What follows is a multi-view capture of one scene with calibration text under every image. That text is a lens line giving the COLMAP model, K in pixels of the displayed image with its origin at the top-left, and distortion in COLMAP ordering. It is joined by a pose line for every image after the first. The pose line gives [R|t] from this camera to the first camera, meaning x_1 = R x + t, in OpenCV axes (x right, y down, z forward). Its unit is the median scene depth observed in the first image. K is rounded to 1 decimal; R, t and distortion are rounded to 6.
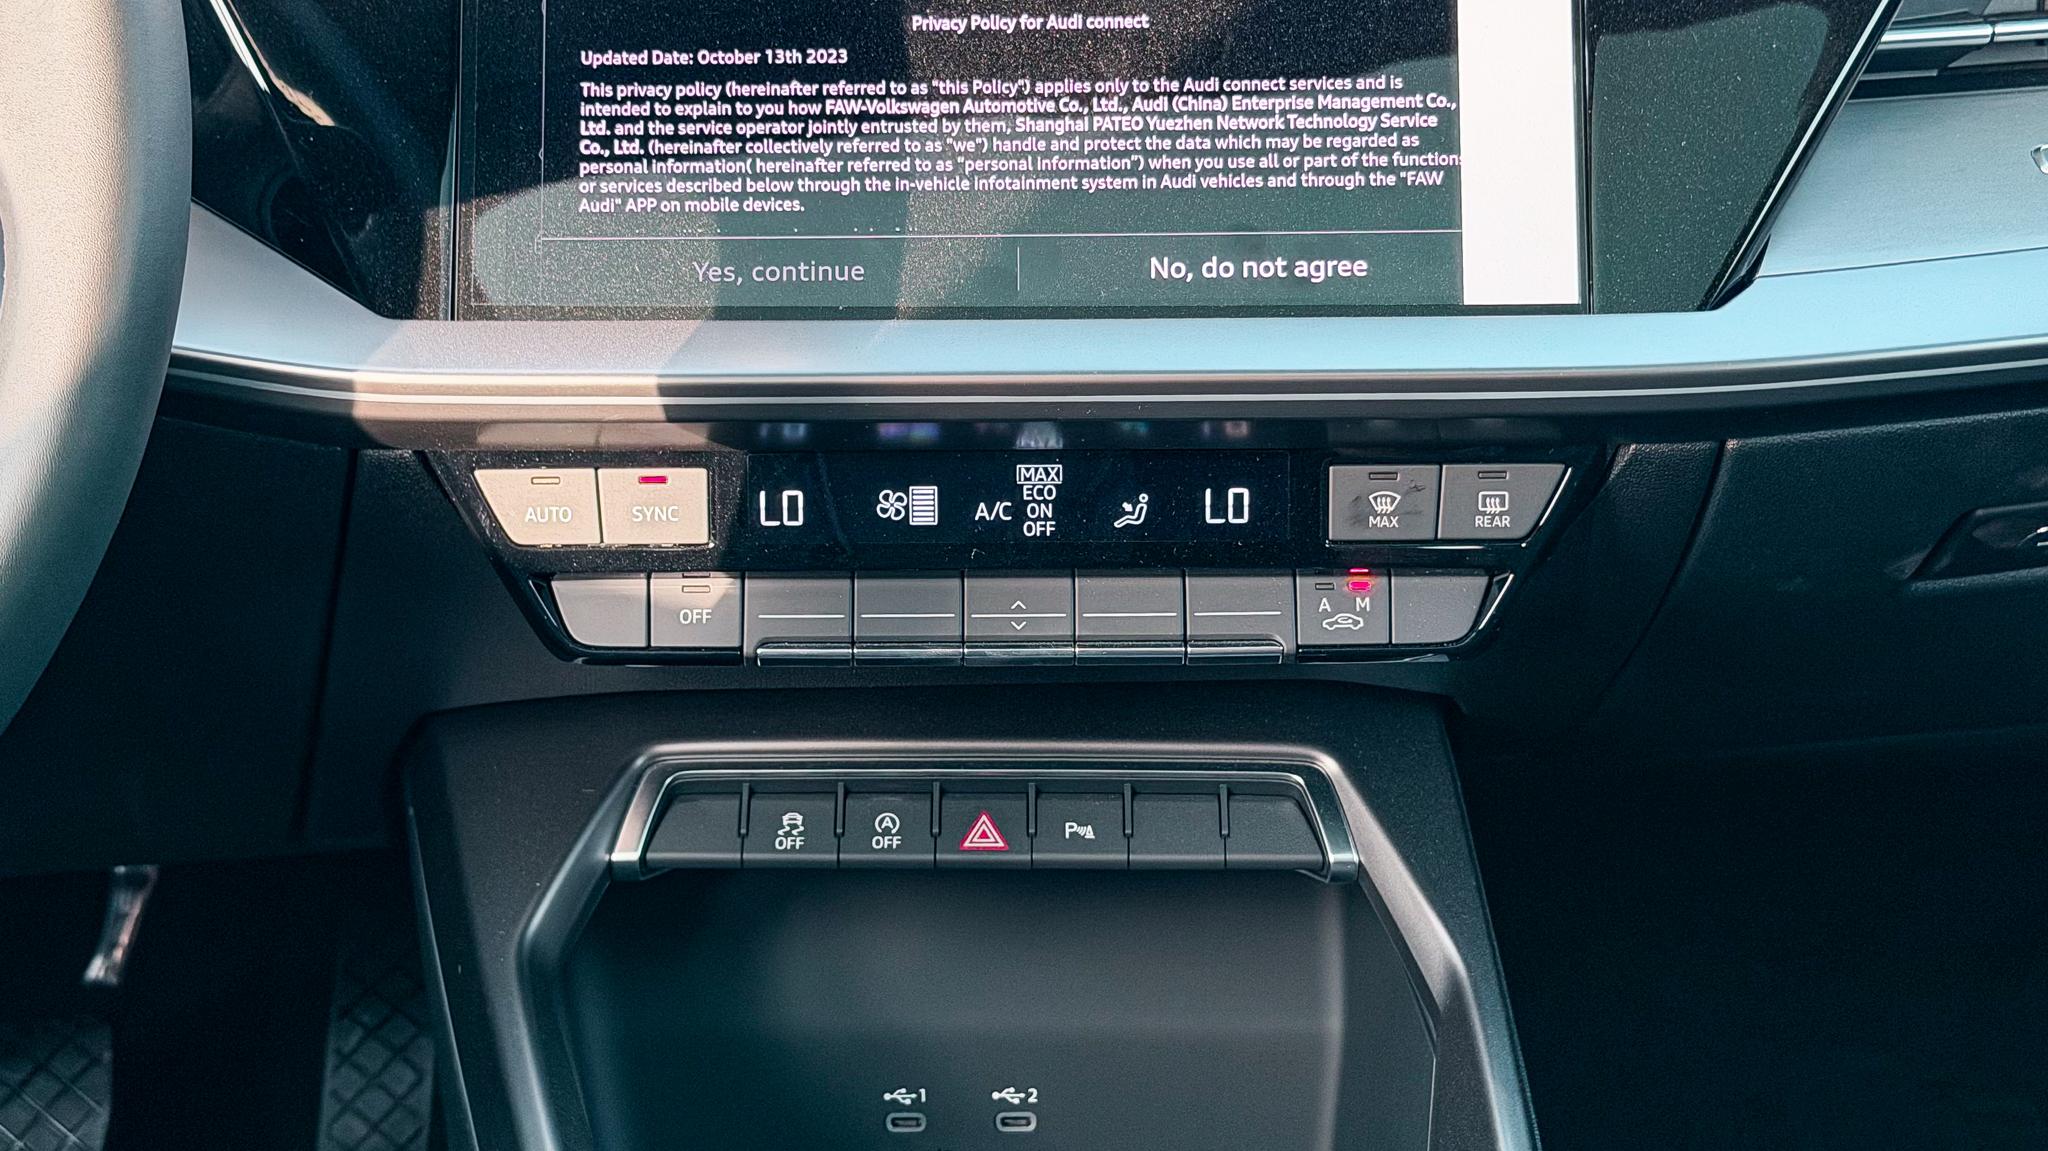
lens RADIAL K [[3183.2, 0, 1024.0], [0, 3183.2, 575.5], [0, 0, 1]] dist [0.064251, 0.044108]
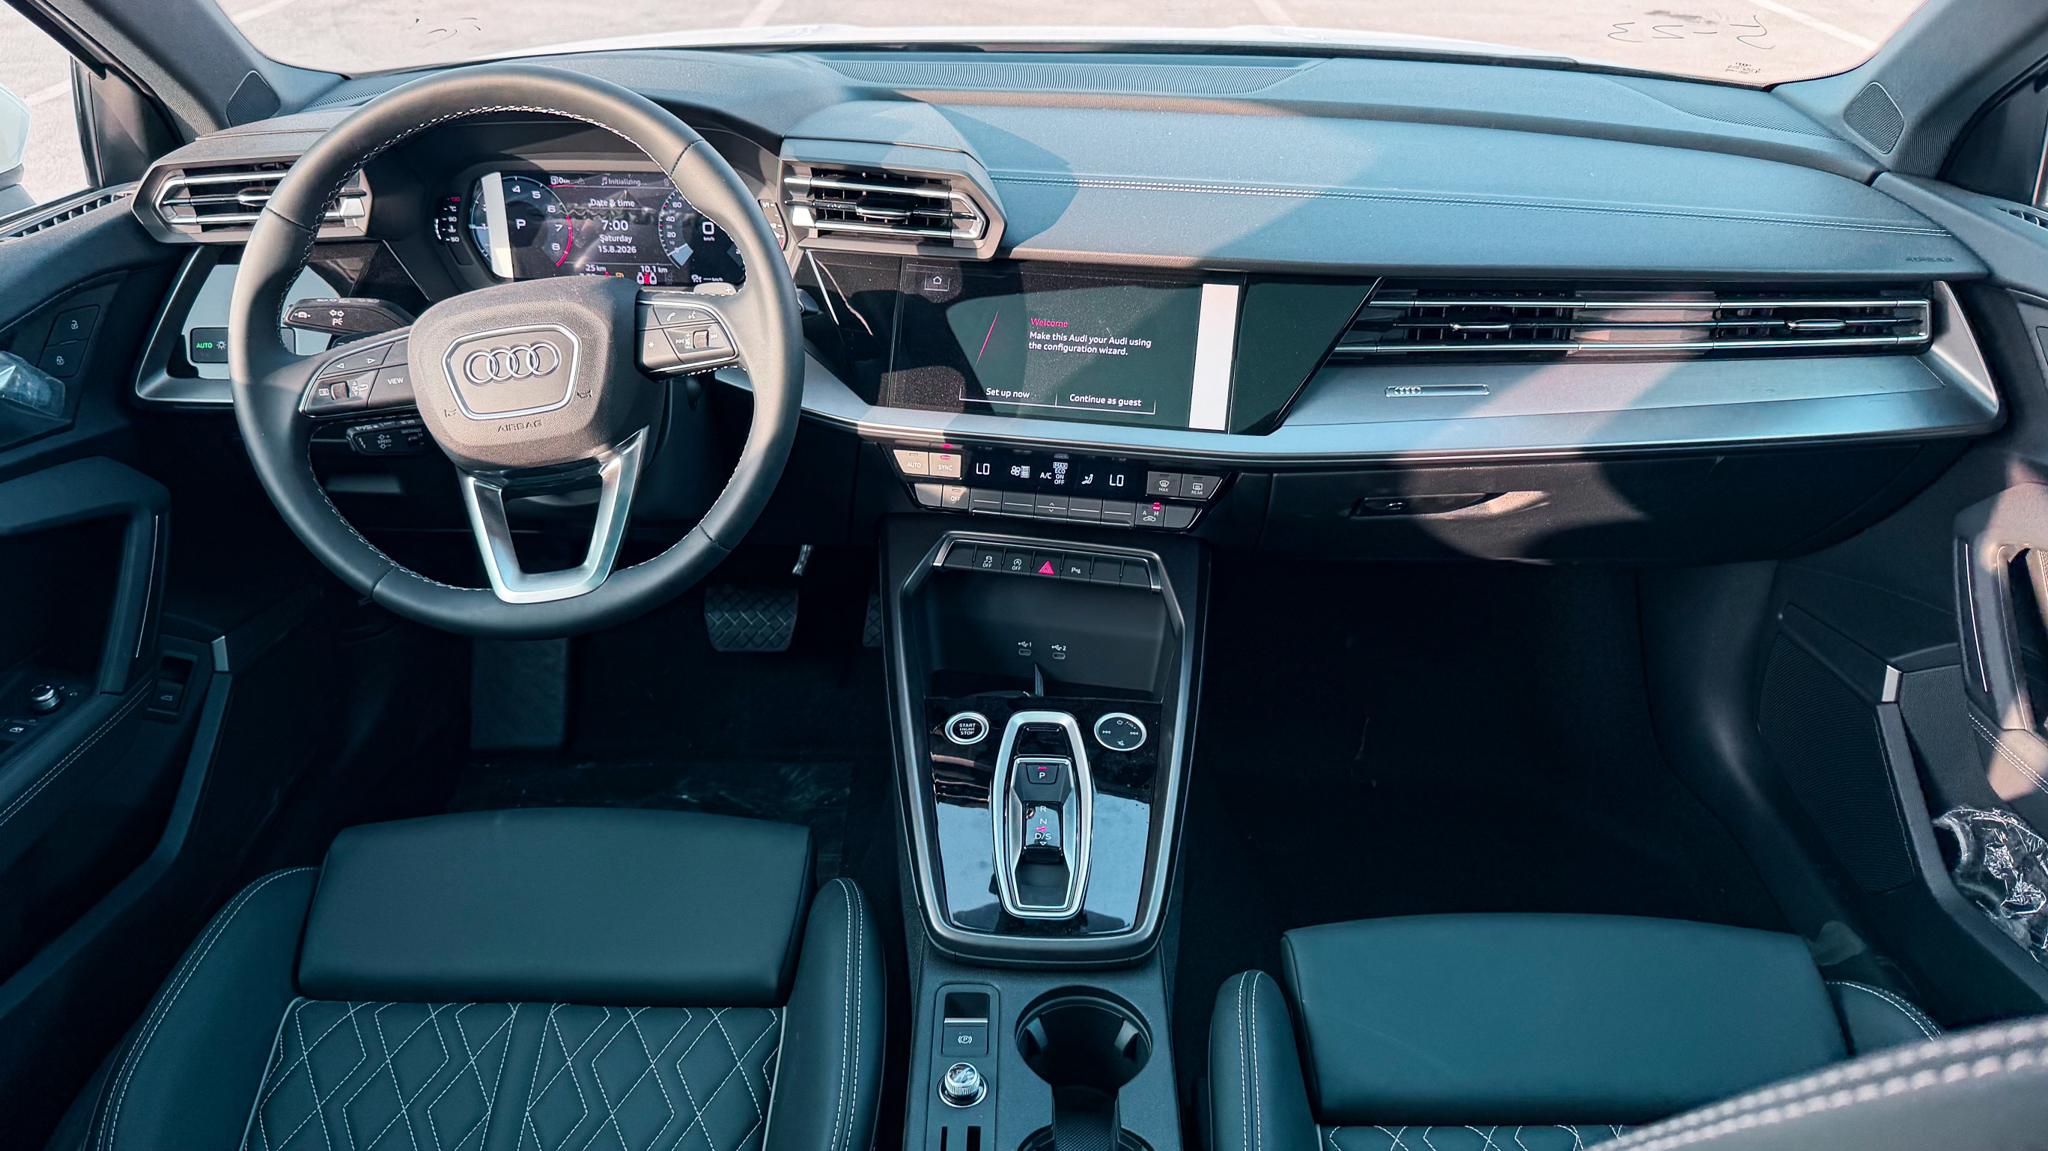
lens RADIAL K [[1430.5, 0, 1005.6], [0, 1430.5, 549.1], [0, 0, 1]] dist [0.132998, -0.213230]
pose [[0.982120, 0.096158, -0.161845, 0.199560], [-0.076965, 0.989670, 0.120951, -0.122709], [0.171803, -0.106332, 0.979376, -0.469337]]
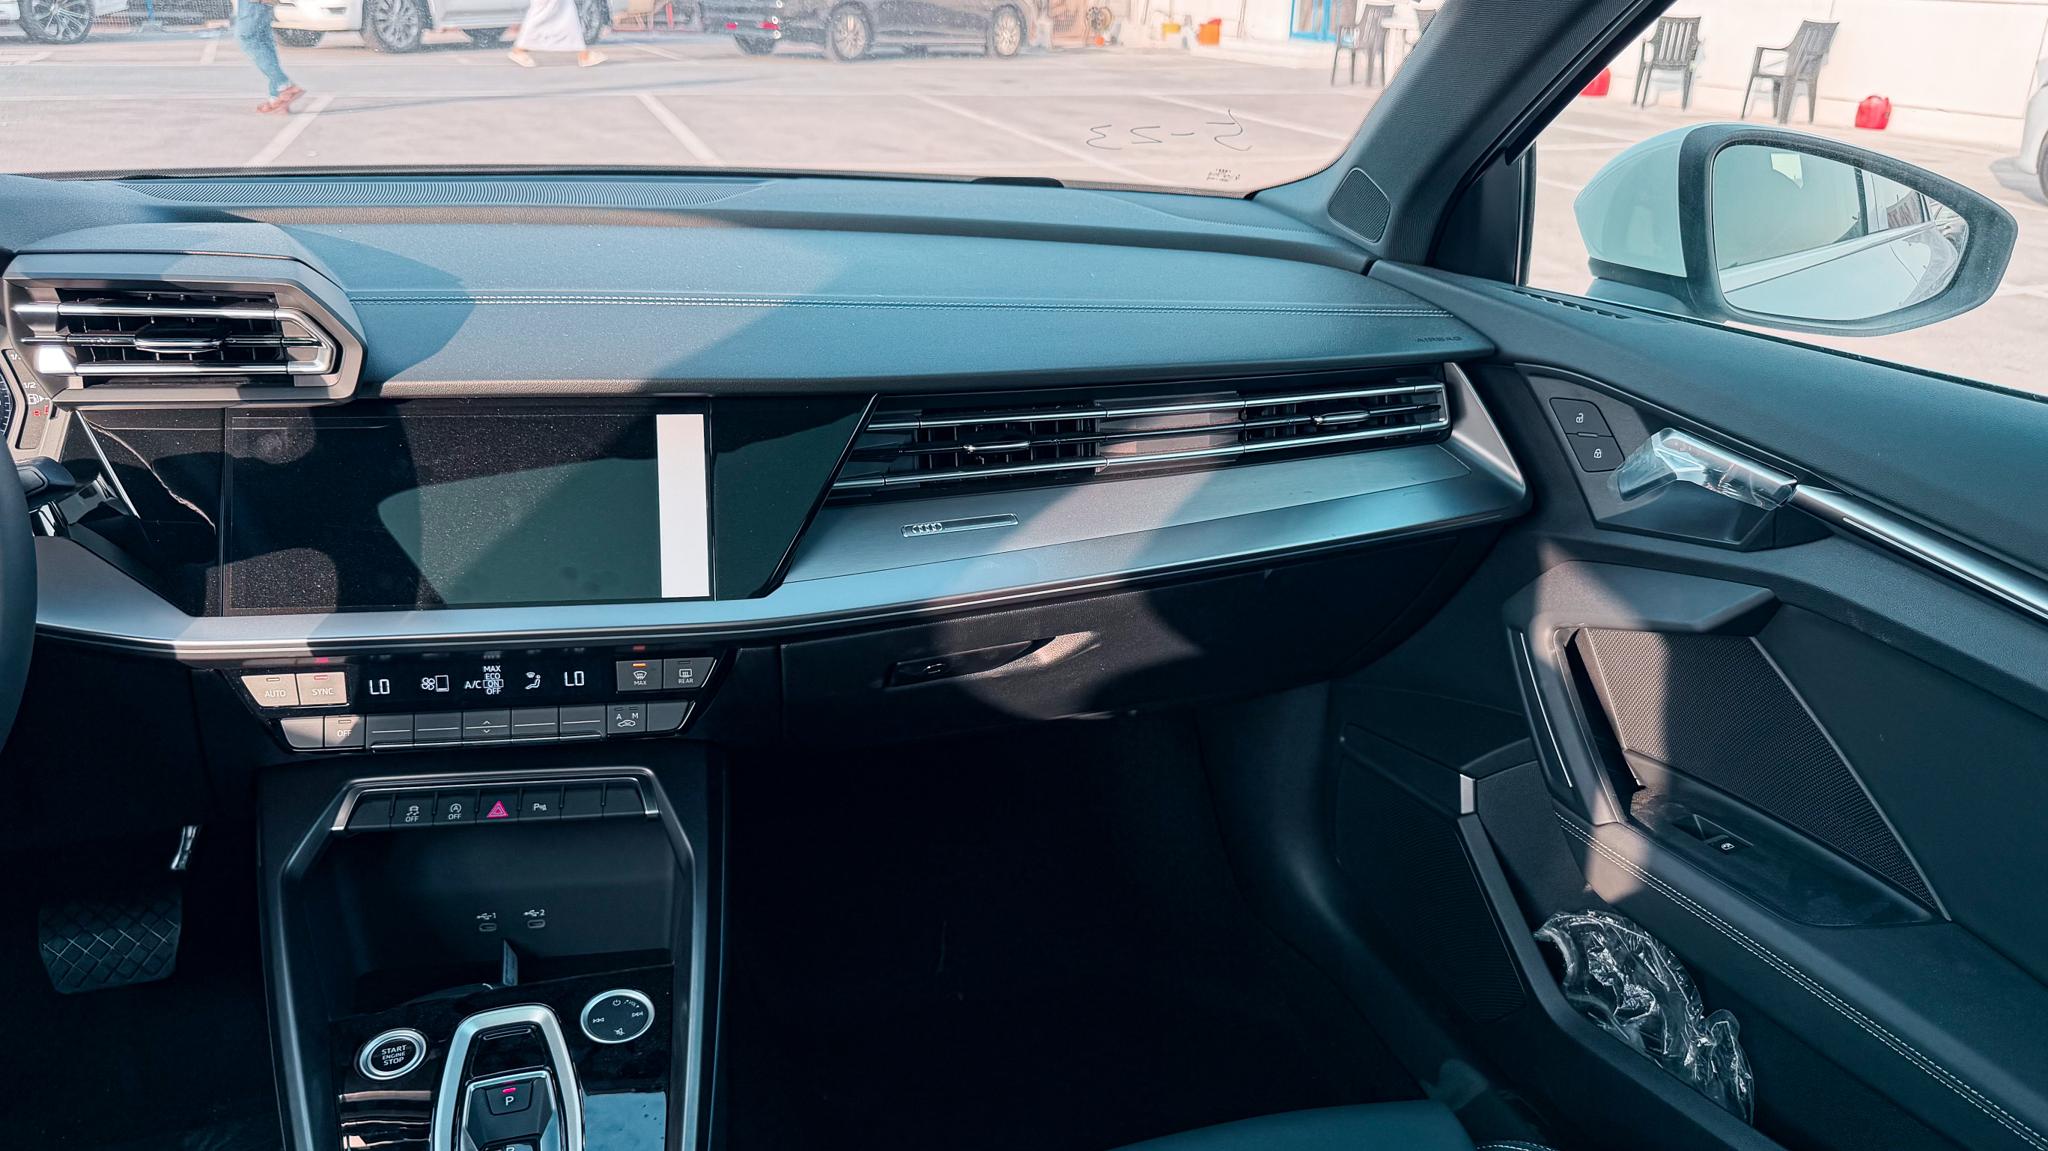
lens RADIAL K [[1460.2, 0, 1043.8], [0, 1460.2, 600.4], [0, 0, 1]] dist [0.093876, -0.157492]
pose [[0.986635, -0.030434, 0.160081, 0.244761], [0.029649, 0.999534, 0.007288, -0.081039], [-0.160228, -0.002444, 0.987077, -0.179481]]
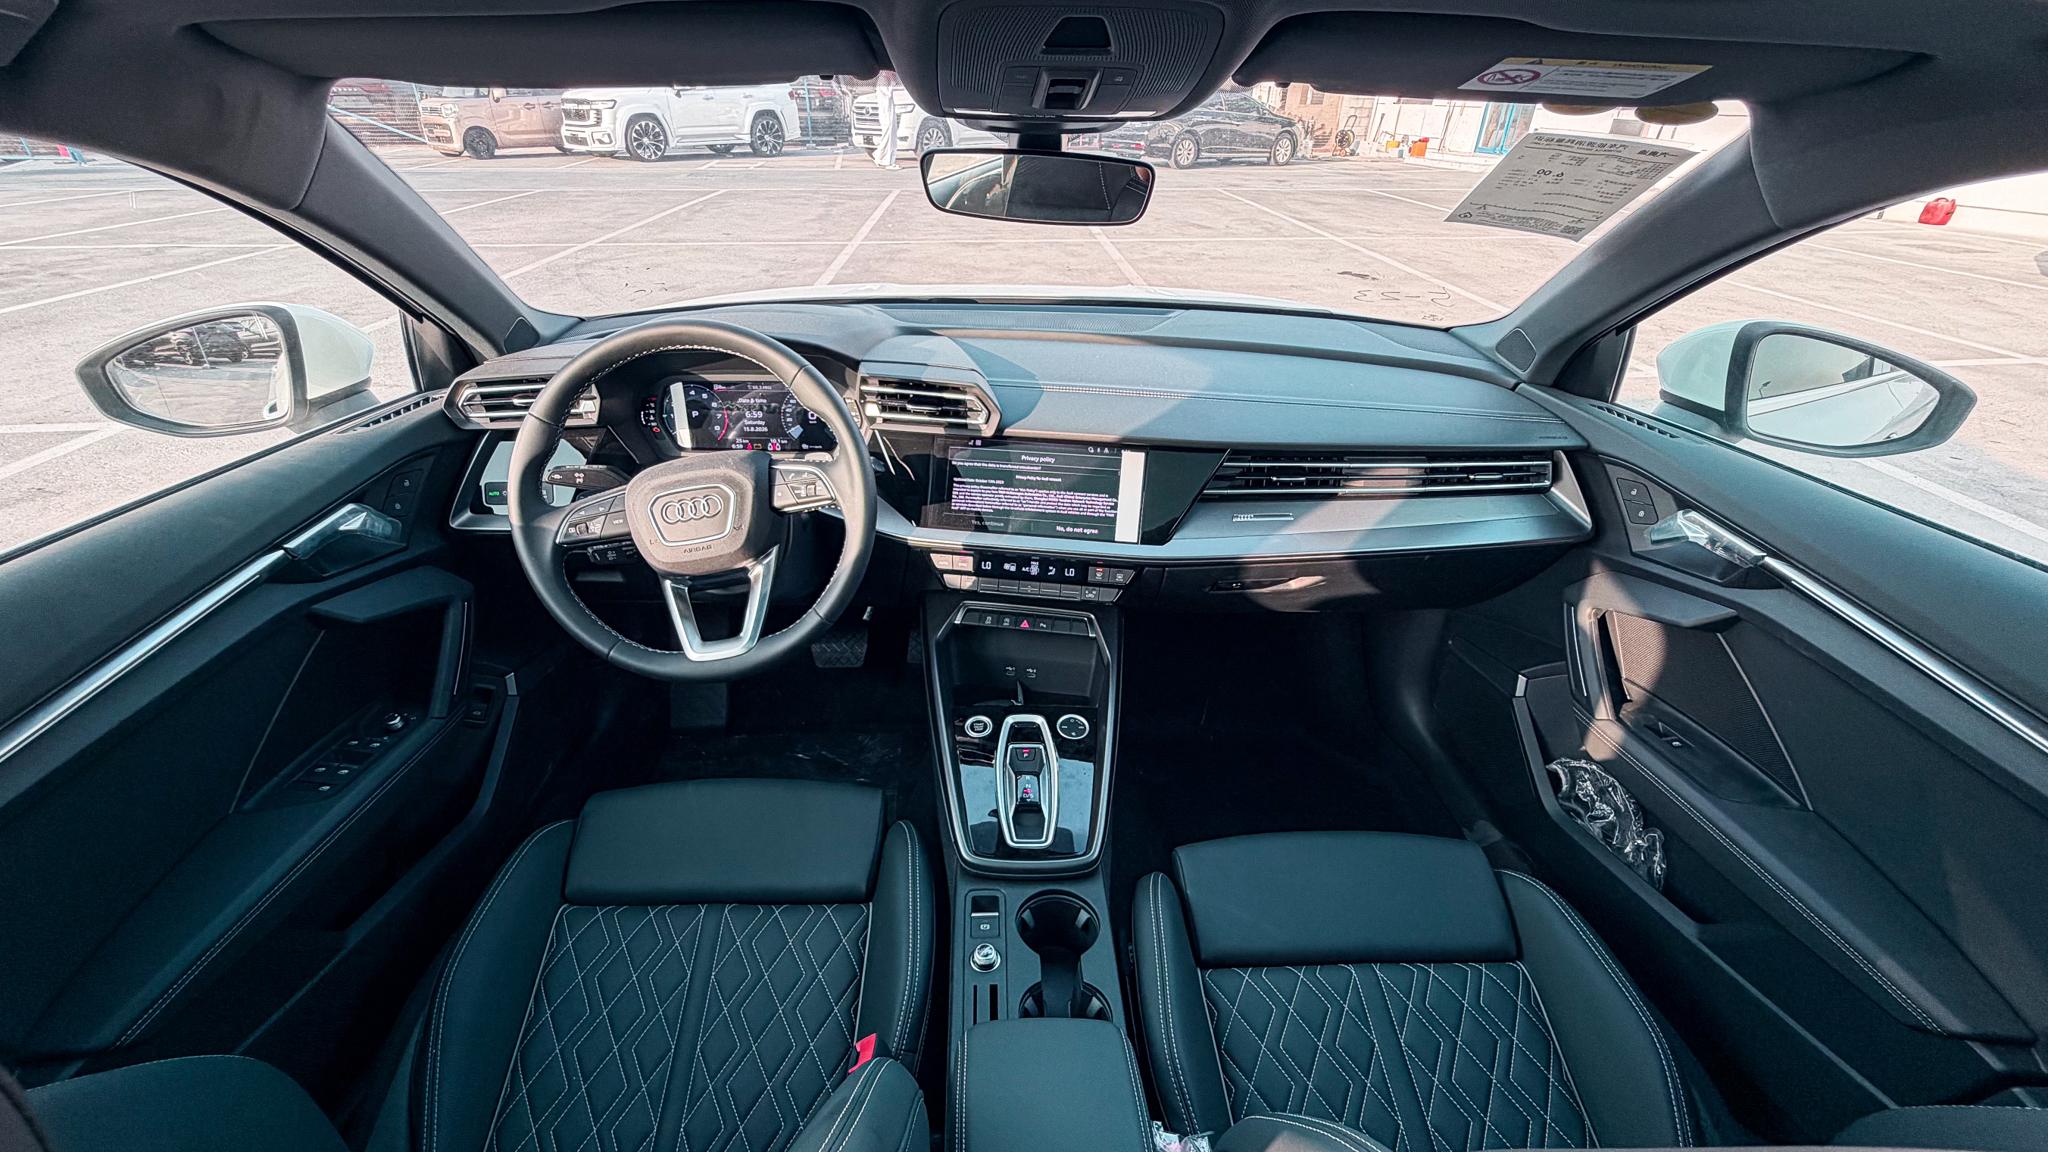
lens RADIAL K [[823.4, 0, 1020.4], [0, 823.4, 602.5], [0, 0, 1]] dist [0.001545, -0.000094]
pose [[0.990136, 0.089179, -0.108066, 0.136969], [-0.073083, 0.986772, 0.144704, -0.166481], [0.119541, -0.135379, 0.983556, -0.361540]]
